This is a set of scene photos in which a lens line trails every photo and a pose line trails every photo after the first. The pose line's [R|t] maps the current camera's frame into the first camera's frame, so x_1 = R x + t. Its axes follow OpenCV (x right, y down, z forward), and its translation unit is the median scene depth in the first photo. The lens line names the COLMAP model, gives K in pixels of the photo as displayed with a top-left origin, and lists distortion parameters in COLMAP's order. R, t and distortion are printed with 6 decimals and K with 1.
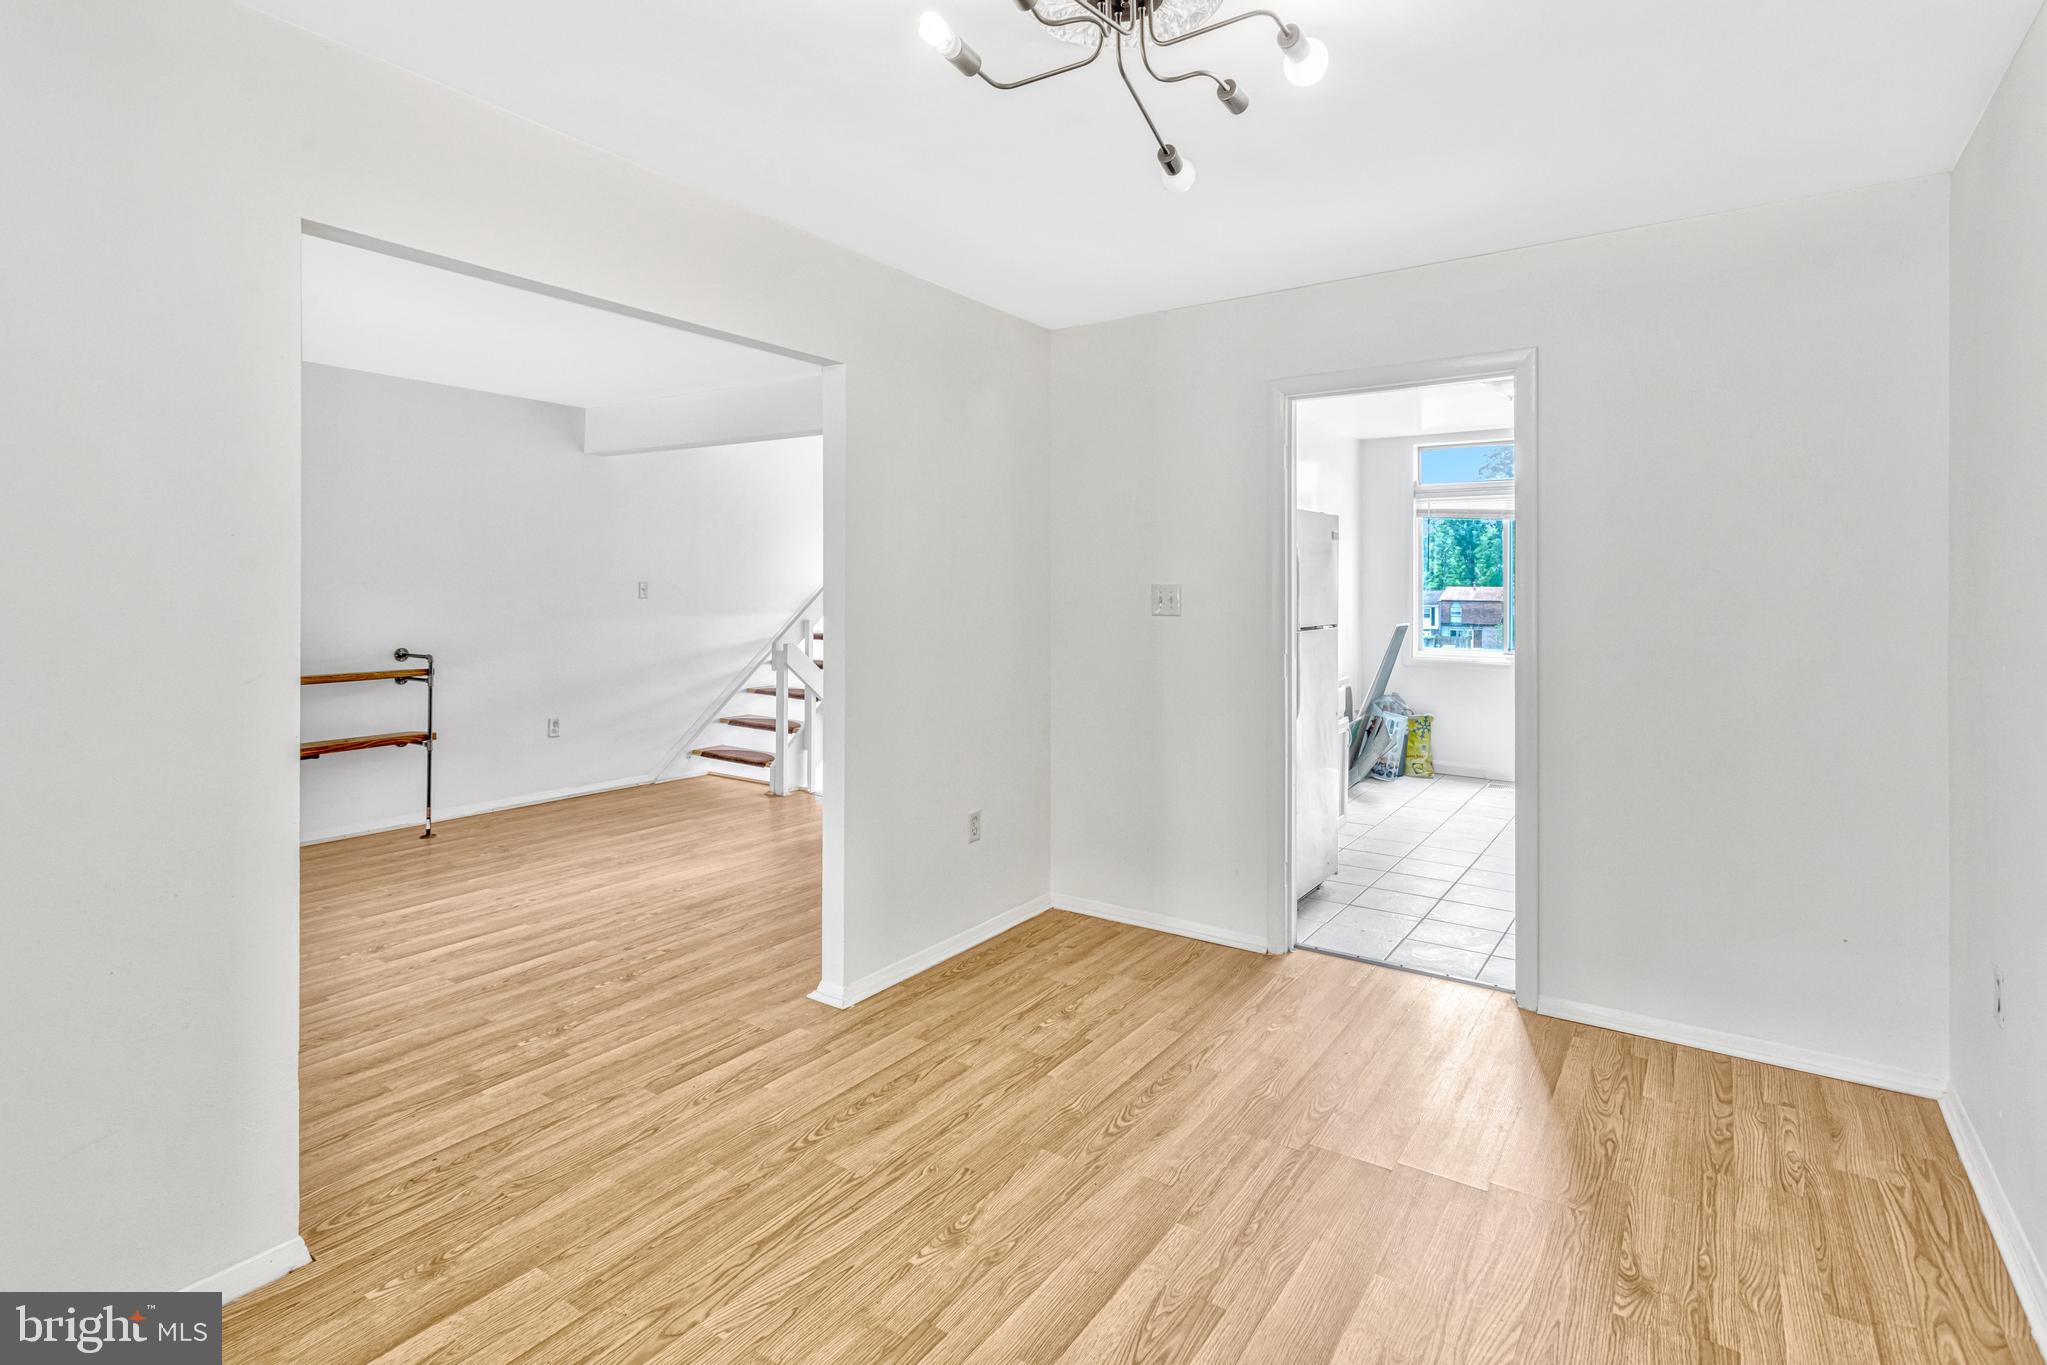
lens RADIAL K [[1009.0, 0, 1026.7], [0, 1009.0, 585.5], [0, 0, 1]] dist [-0.000222, 0.000514]
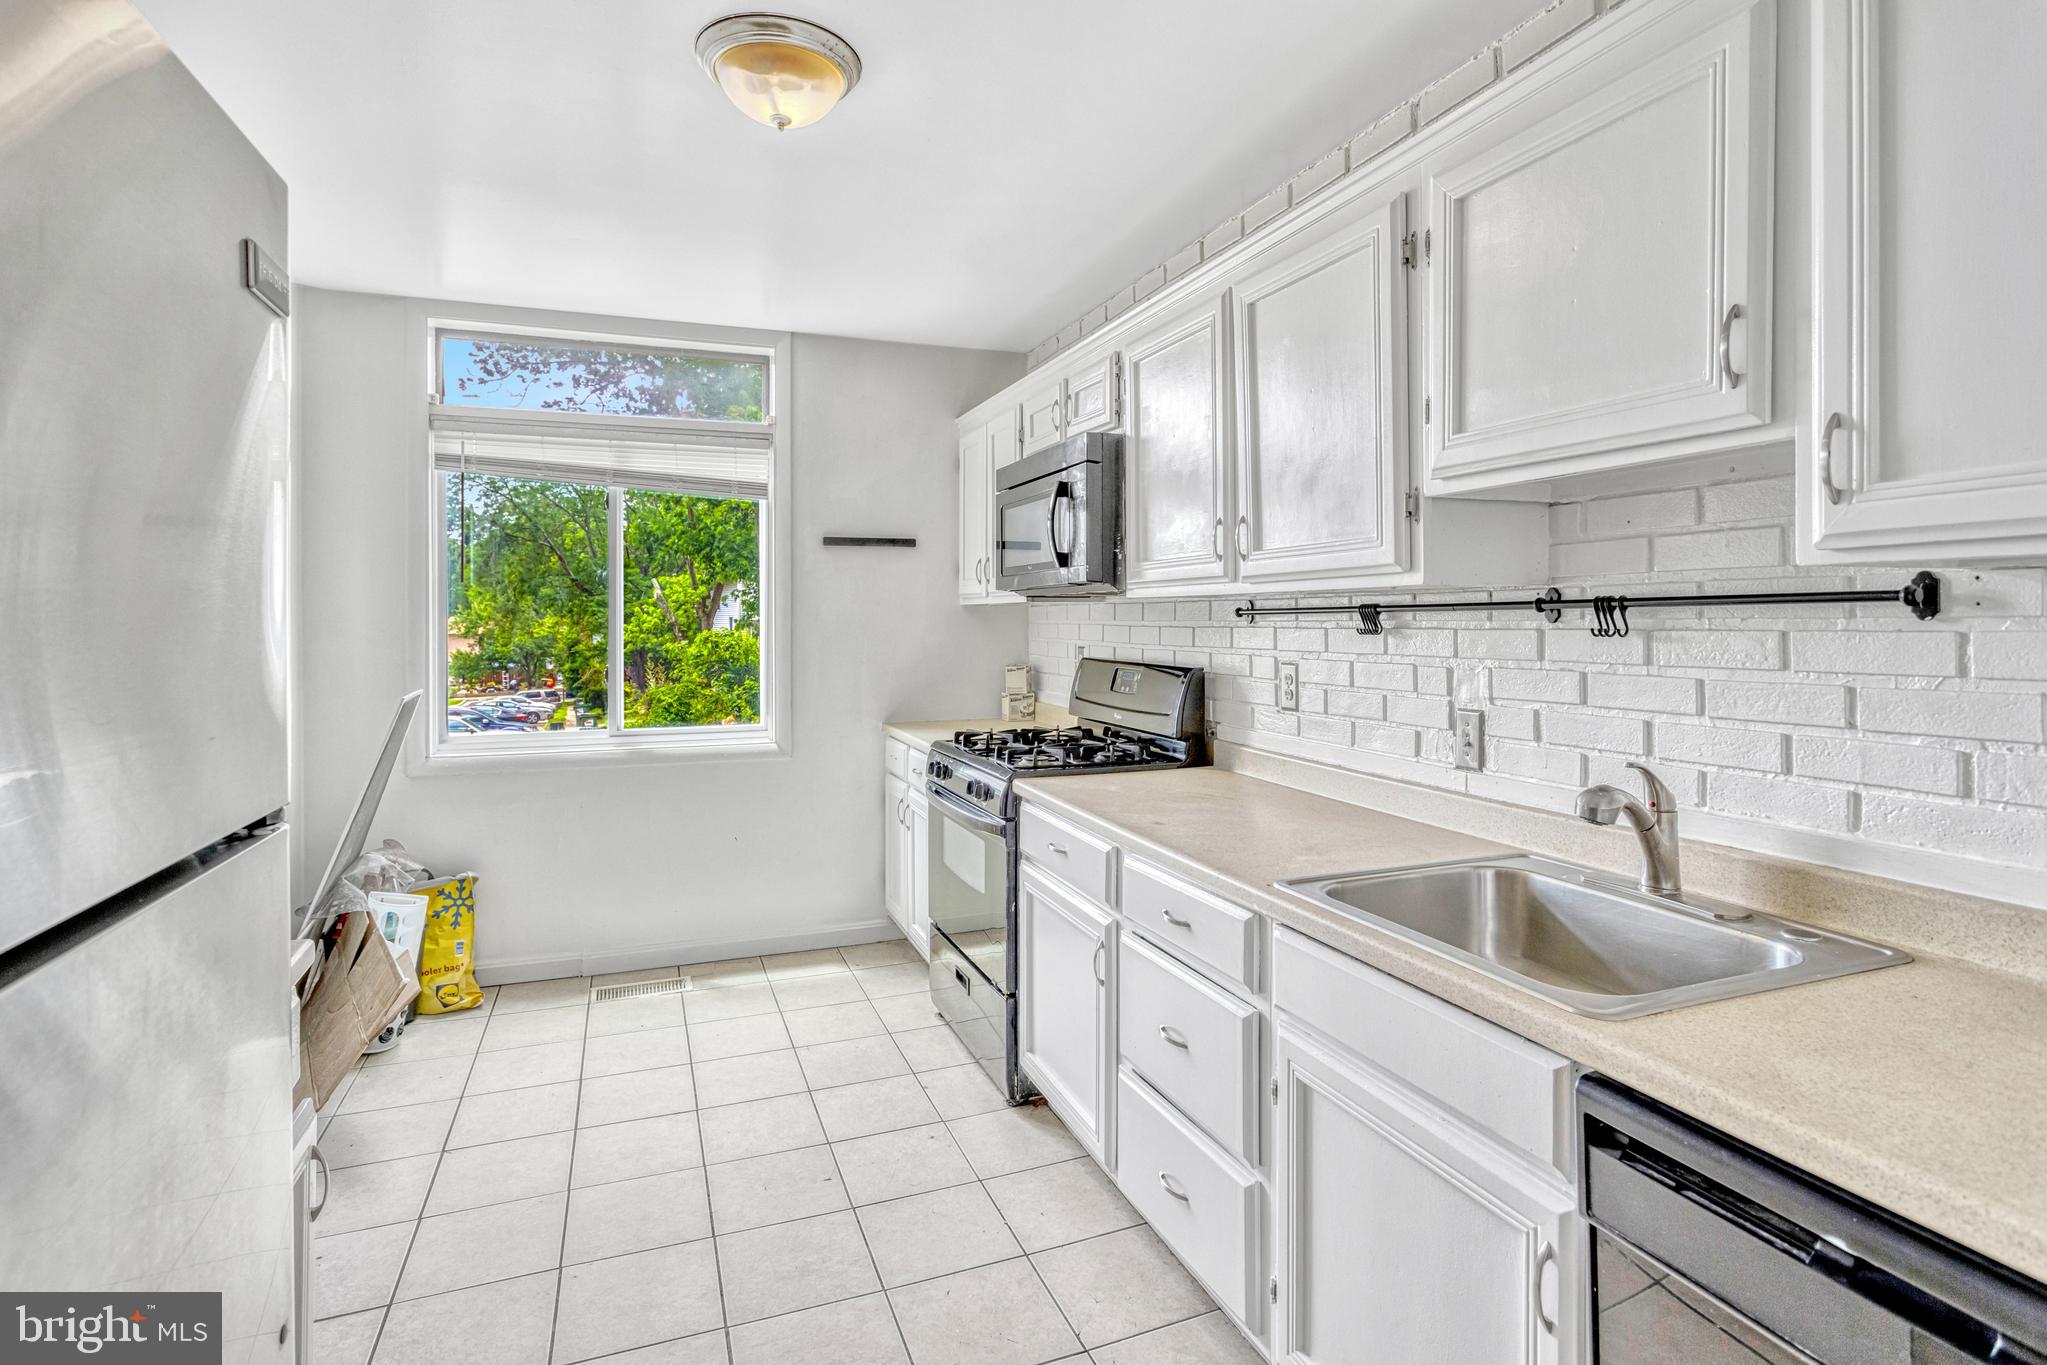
lens RADIAL K [[999.1, 0, 1015.9], [0, 999.1, 616.4], [0, 0, 1]] dist [-0.008601, 0.000371]
pose [[0.576431, -0.006029, 0.817123, 0.412327], [0.006559, 0.999975, 0.002751, 0.010376], [-0.817119, 0.003774, 0.576456, 1.315656]]
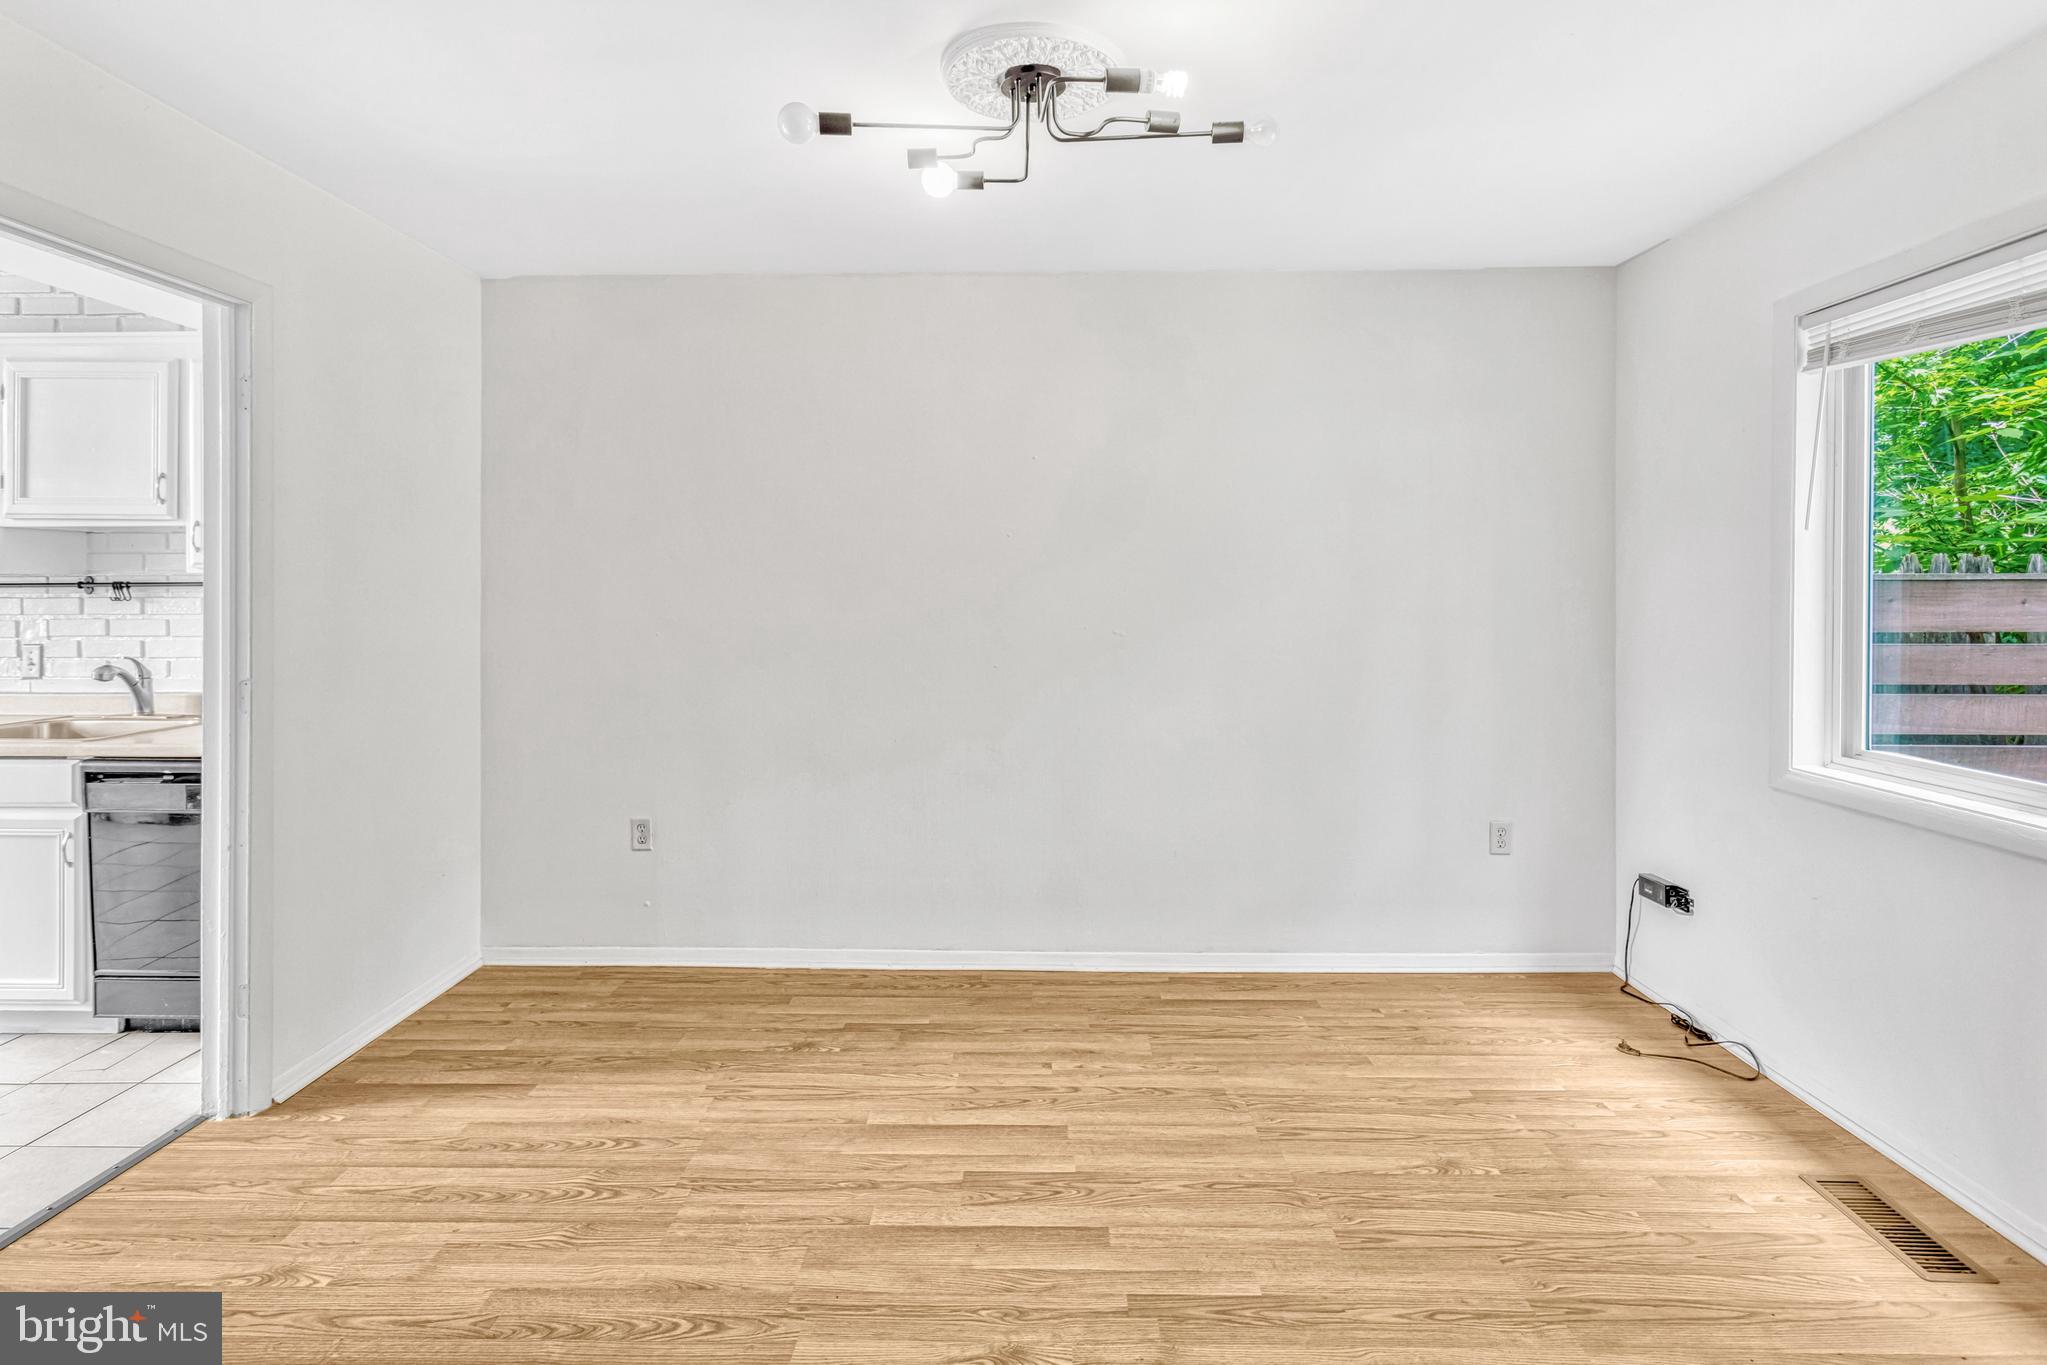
lens RADIAL K [[995.9, 0, 1027.5], [0, 995.9, 607.0], [0, 0, 1]] dist [0.003562, 0.002048]
pose [[-0.554627, -0.017368, 0.831918, -0.585762], [-0.006673, 0.999843, 0.016425, 0.005989], [-0.832072, 0.003558, -0.554656, 1.113702]]
